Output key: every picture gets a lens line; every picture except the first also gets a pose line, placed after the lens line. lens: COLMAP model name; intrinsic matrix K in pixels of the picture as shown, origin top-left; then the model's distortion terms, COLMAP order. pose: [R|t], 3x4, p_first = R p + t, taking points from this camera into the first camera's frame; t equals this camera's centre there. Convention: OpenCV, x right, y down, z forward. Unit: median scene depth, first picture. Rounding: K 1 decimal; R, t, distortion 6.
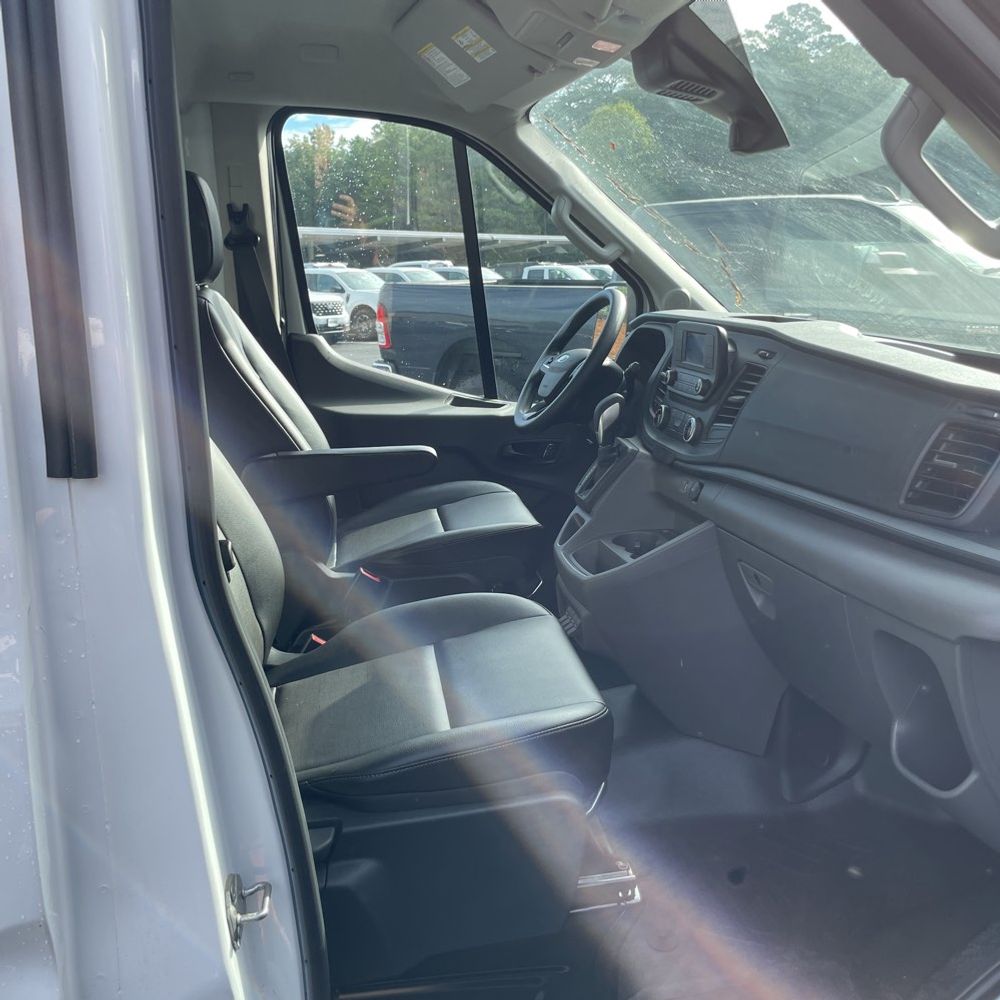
lens RADIAL K [[1017.6, 0, 495.2], [0, 1017.6, 504.0], [0, 0, 1]] dist [0.113300, -0.161756]
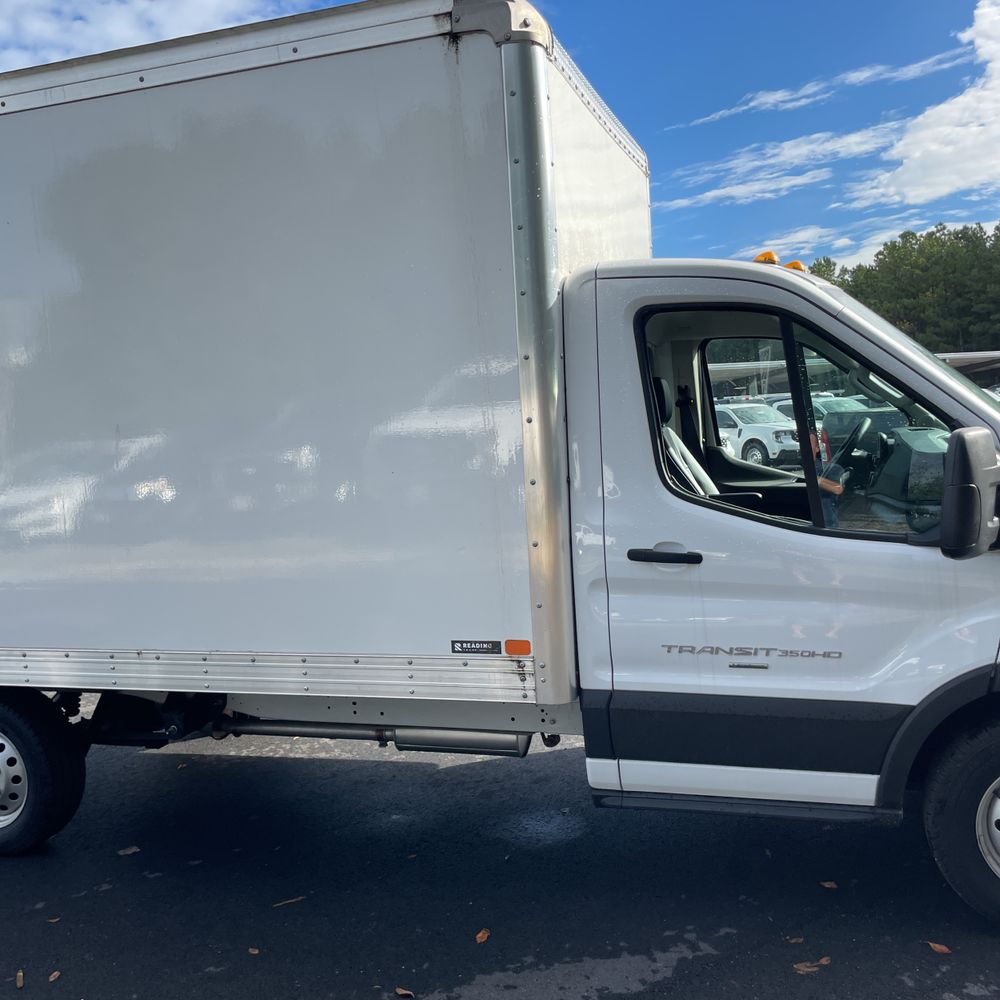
lens RADIAL K [[1027.9, 0, 486.3], [0, 1027.9, 501.8], [0, 0, 1]] dist [0.049469, -0.025782]
pose [[0.887763, -0.006031, -0.460262, 0.095408], [-0.052698, 0.992008, -0.114644, 0.053751], [0.457275, 0.126032, 0.880350, -0.263927]]
